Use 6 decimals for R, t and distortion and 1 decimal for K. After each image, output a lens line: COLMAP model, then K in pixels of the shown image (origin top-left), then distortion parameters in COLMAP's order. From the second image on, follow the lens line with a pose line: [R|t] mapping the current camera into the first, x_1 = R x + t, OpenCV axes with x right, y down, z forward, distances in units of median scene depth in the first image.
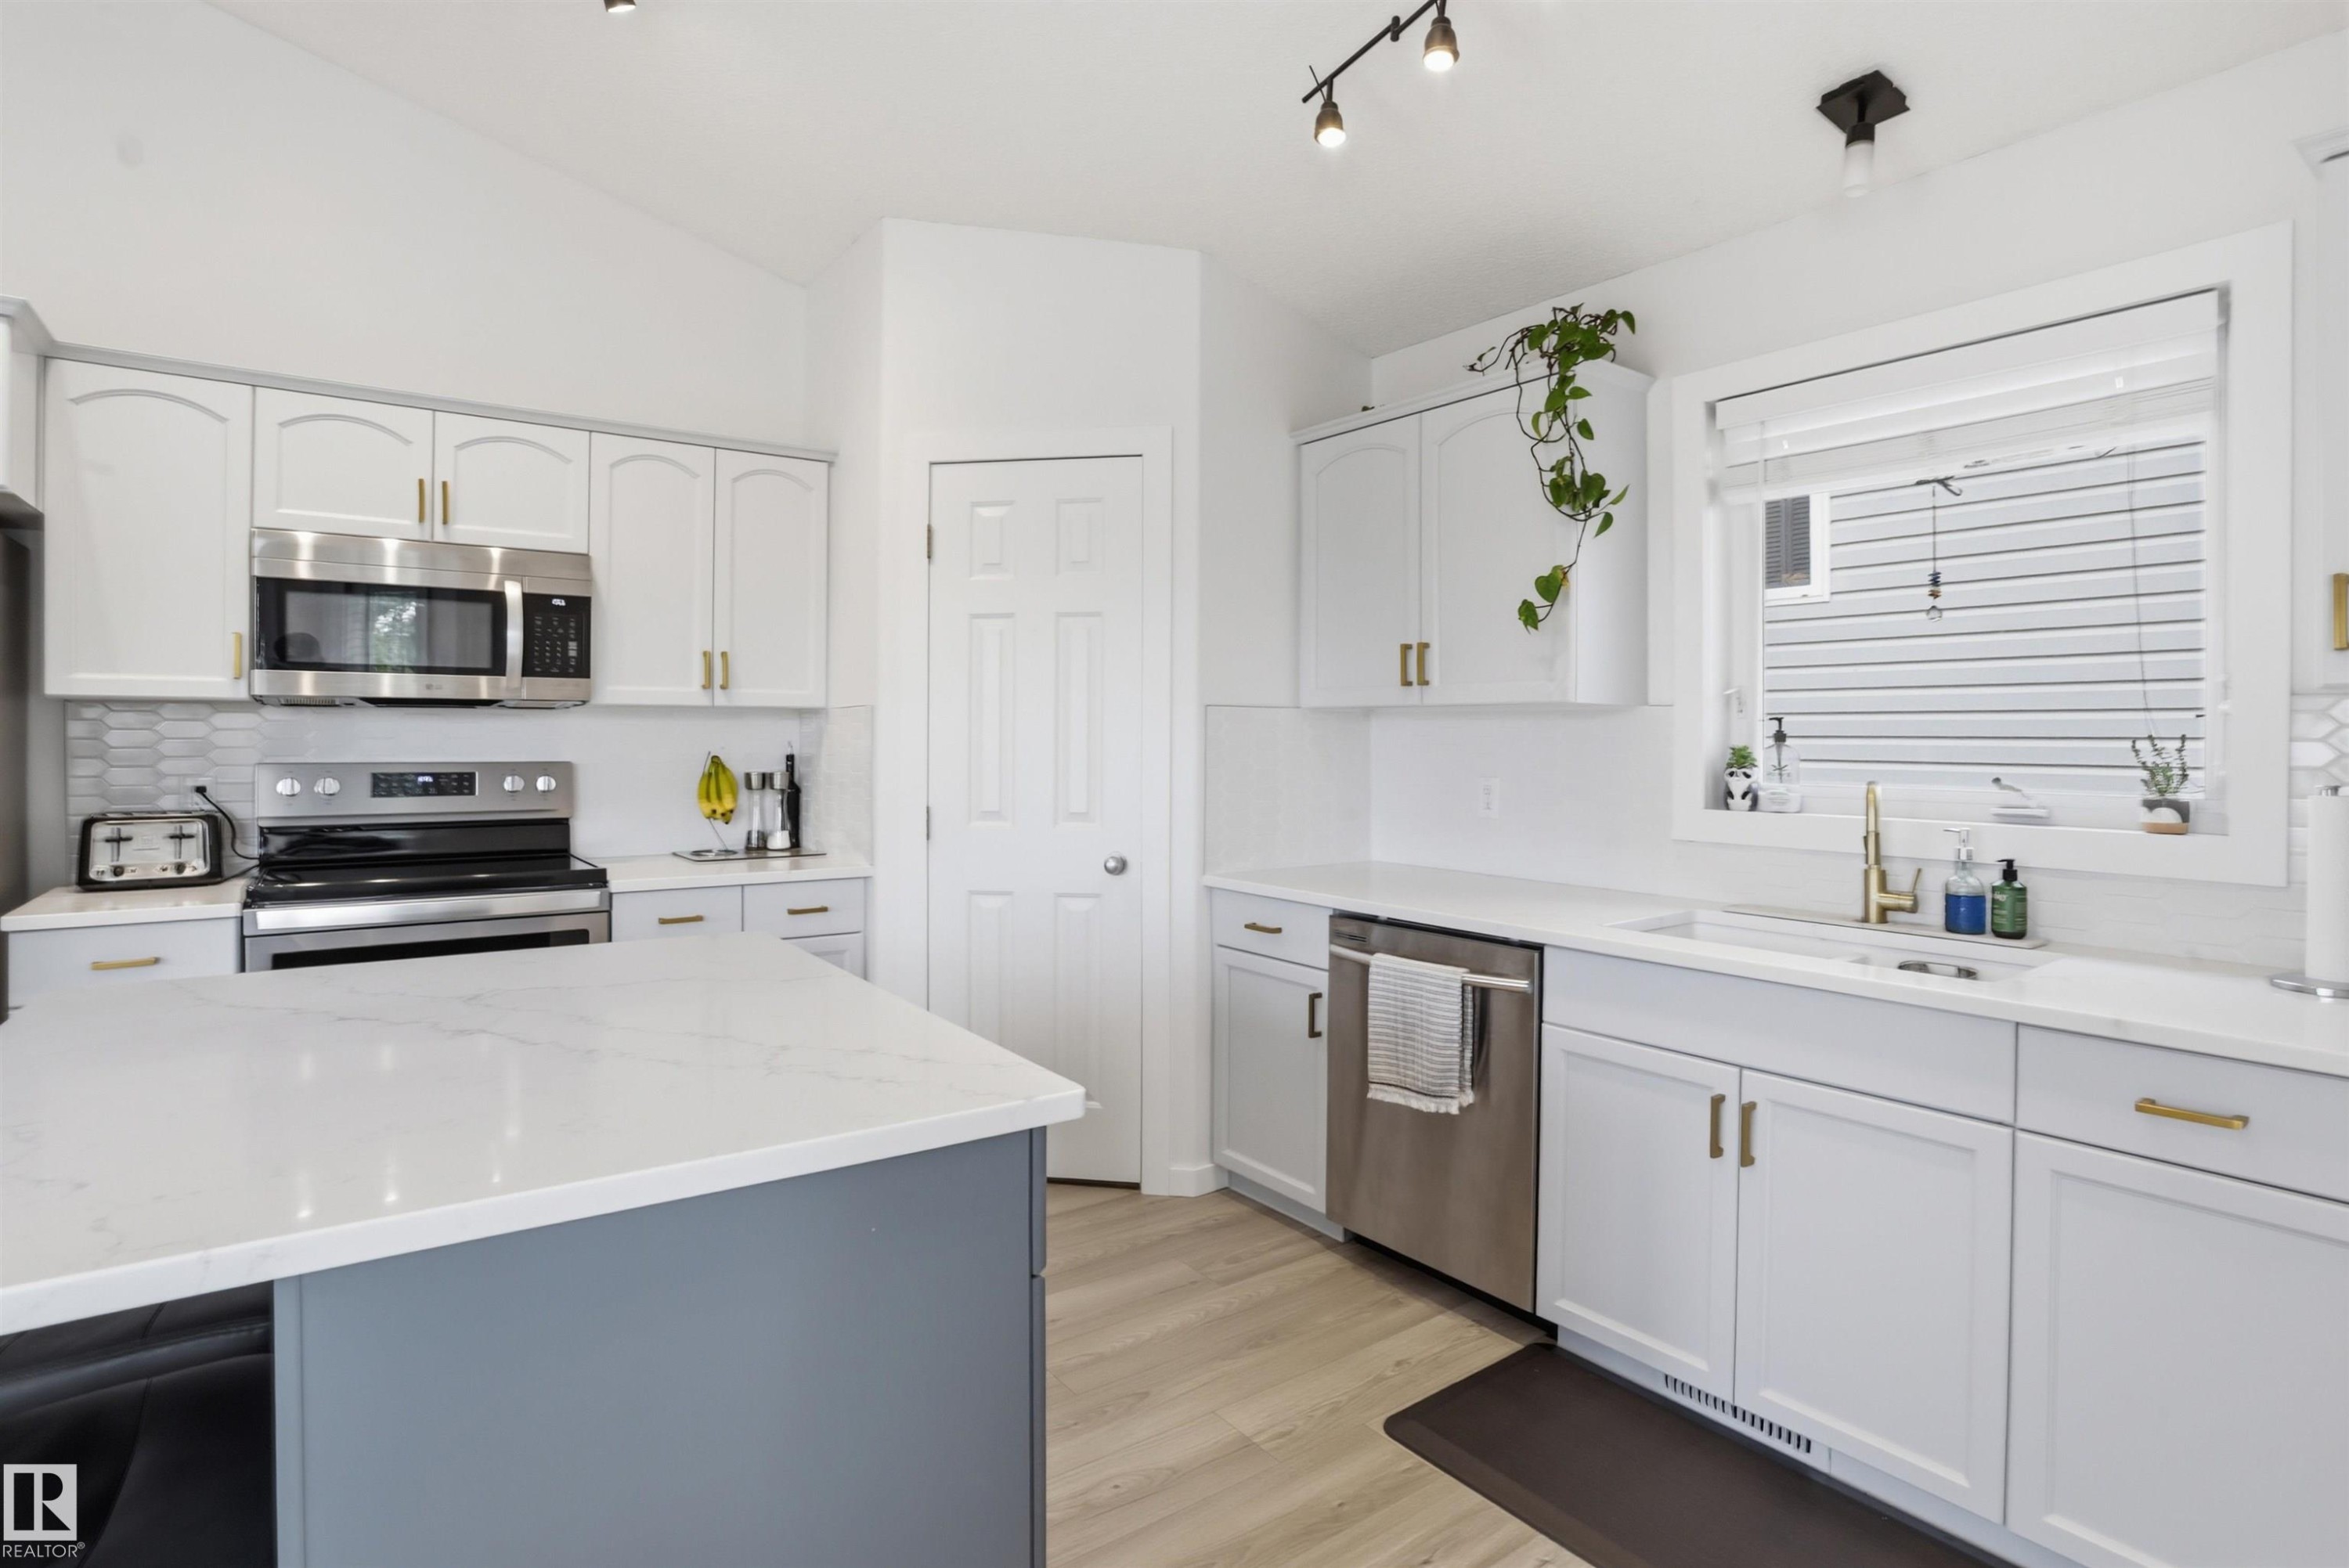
lens RADIAL K [[1172.1, 0, 1167.4], [0, 1172.1, 736.3], [0, 0, 1]] dist [-0.082351, 0.037711]
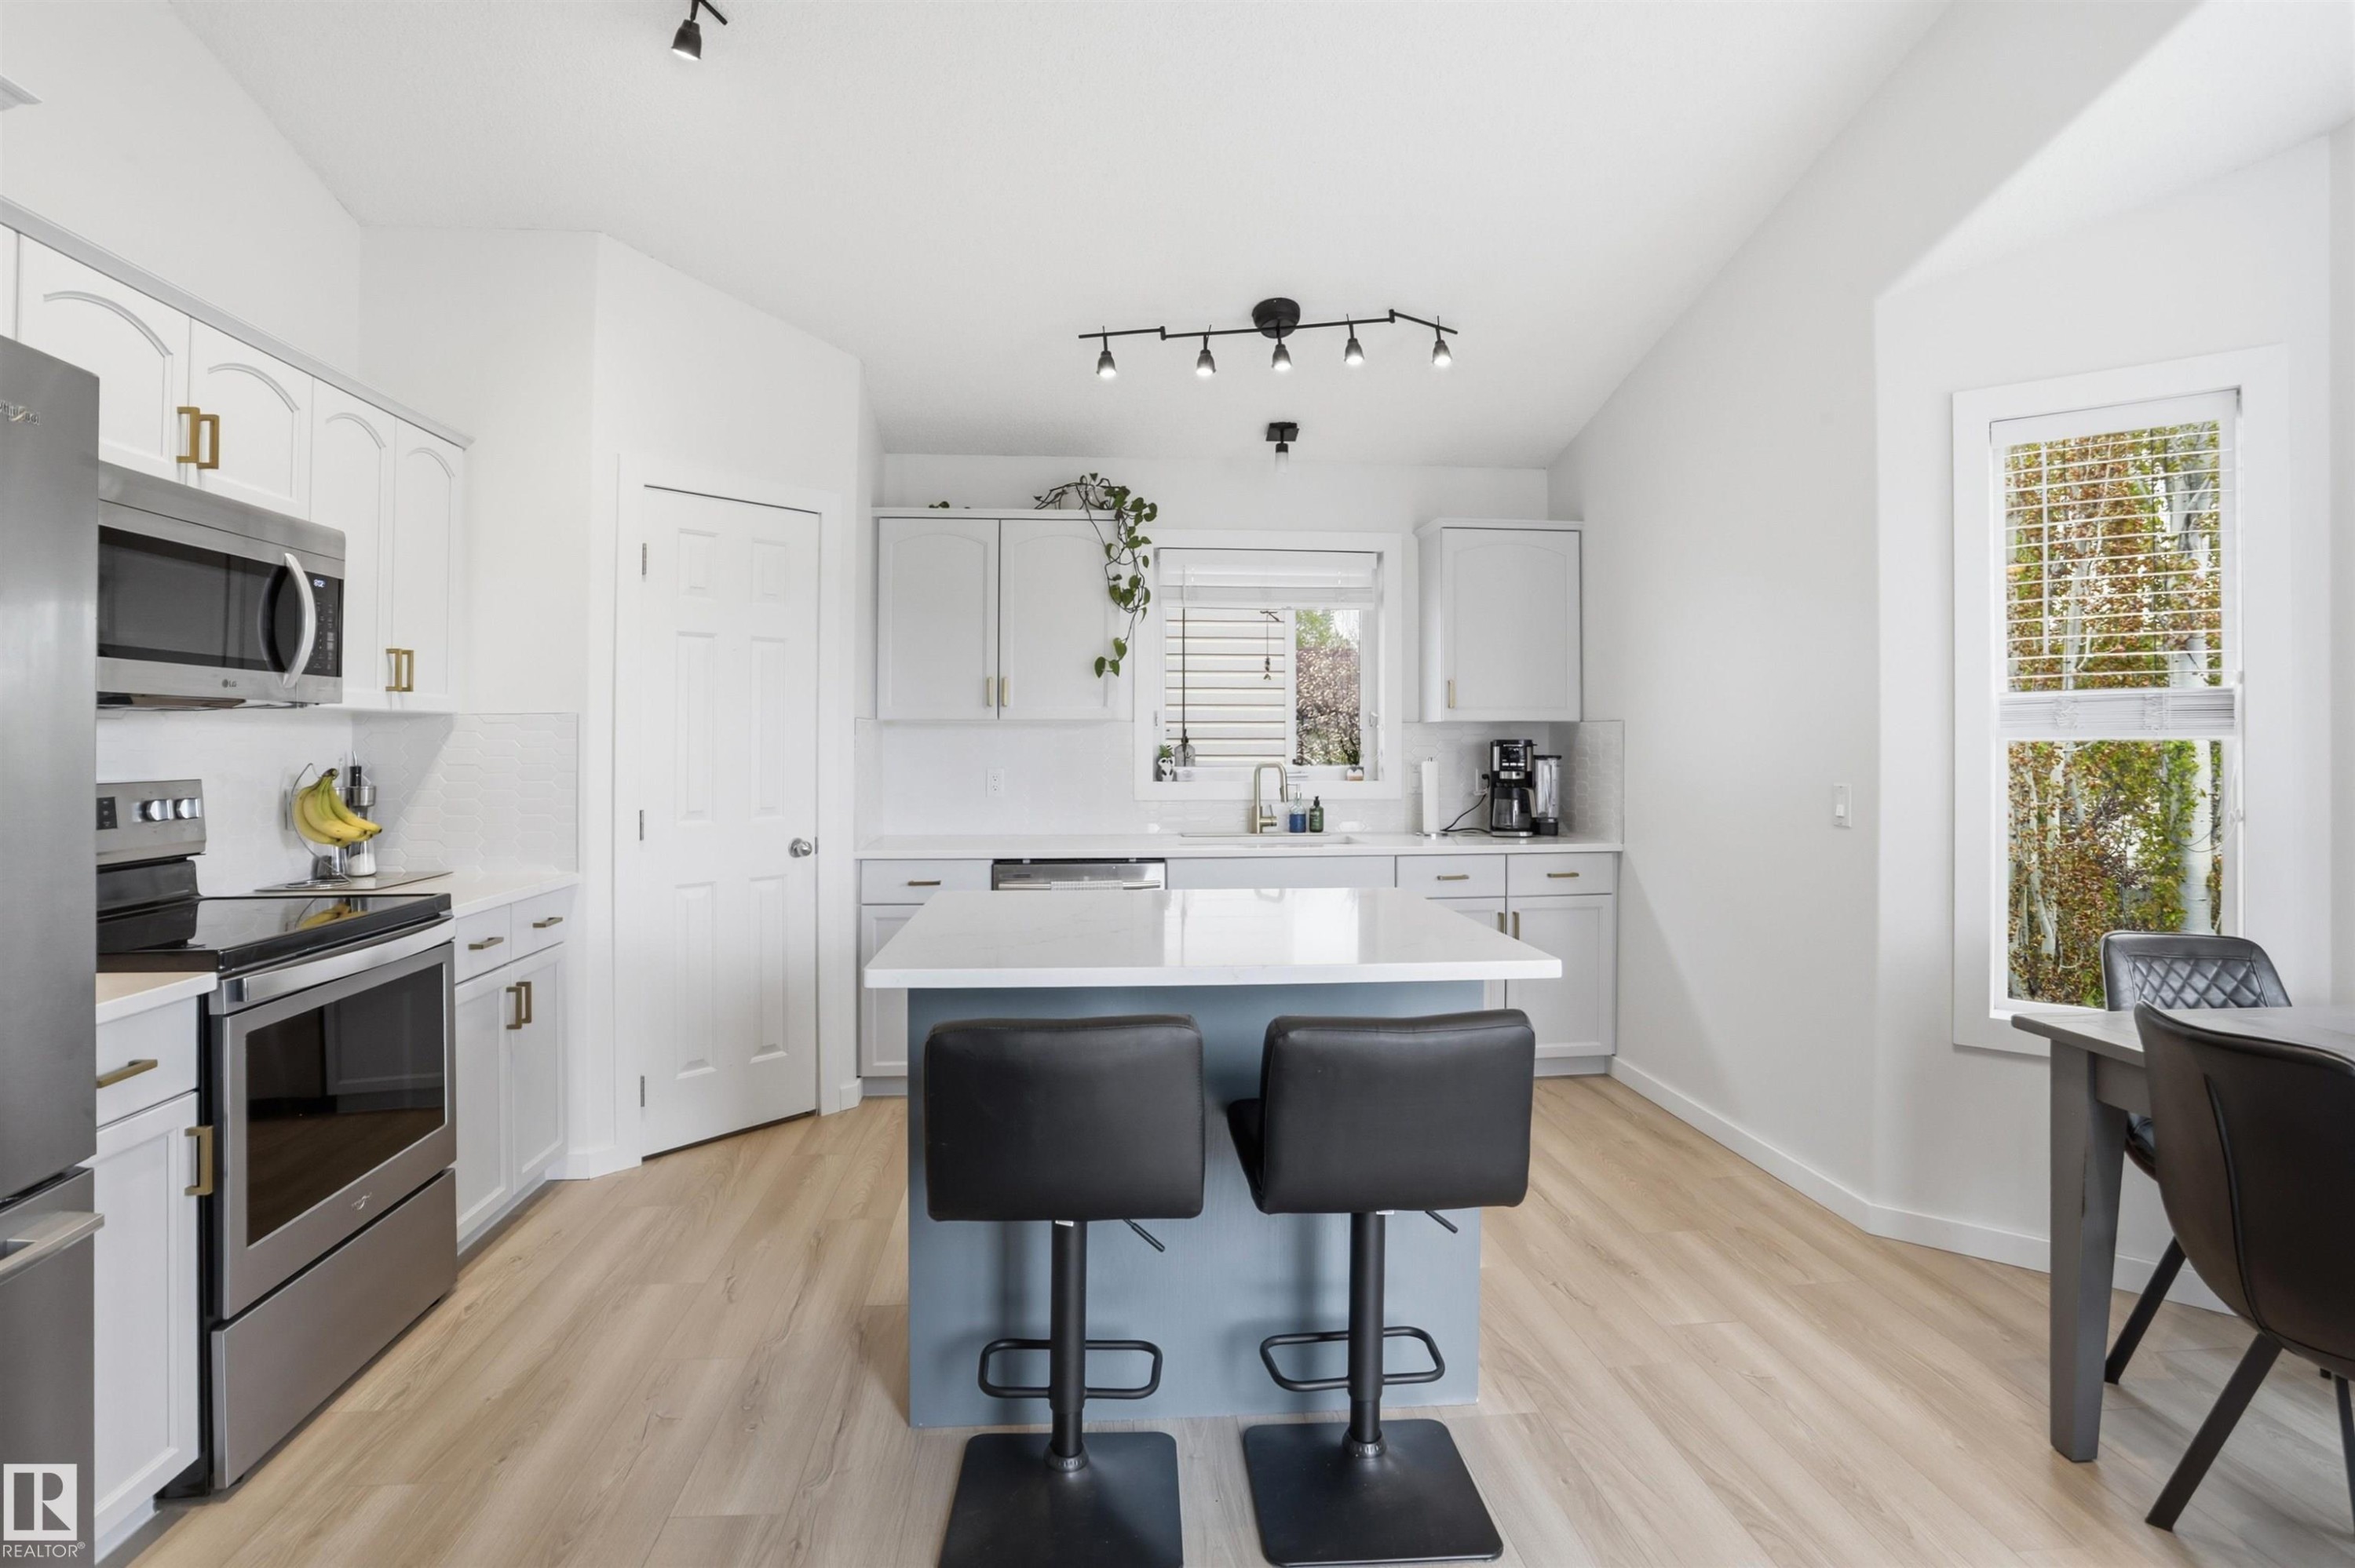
lens RADIAL K [[1175.1, 0, 1170.3], [0, 1175.1, 736.2], [0, 0, 1]] dist [-0.082351, 0.037711]
pose [[0.517640, -0.001893, 0.855596, -1.035999], [0.005131, 0.999986, -0.000892, -0.003848], [-0.855583, 0.004852, 0.517643, 0.058948]]
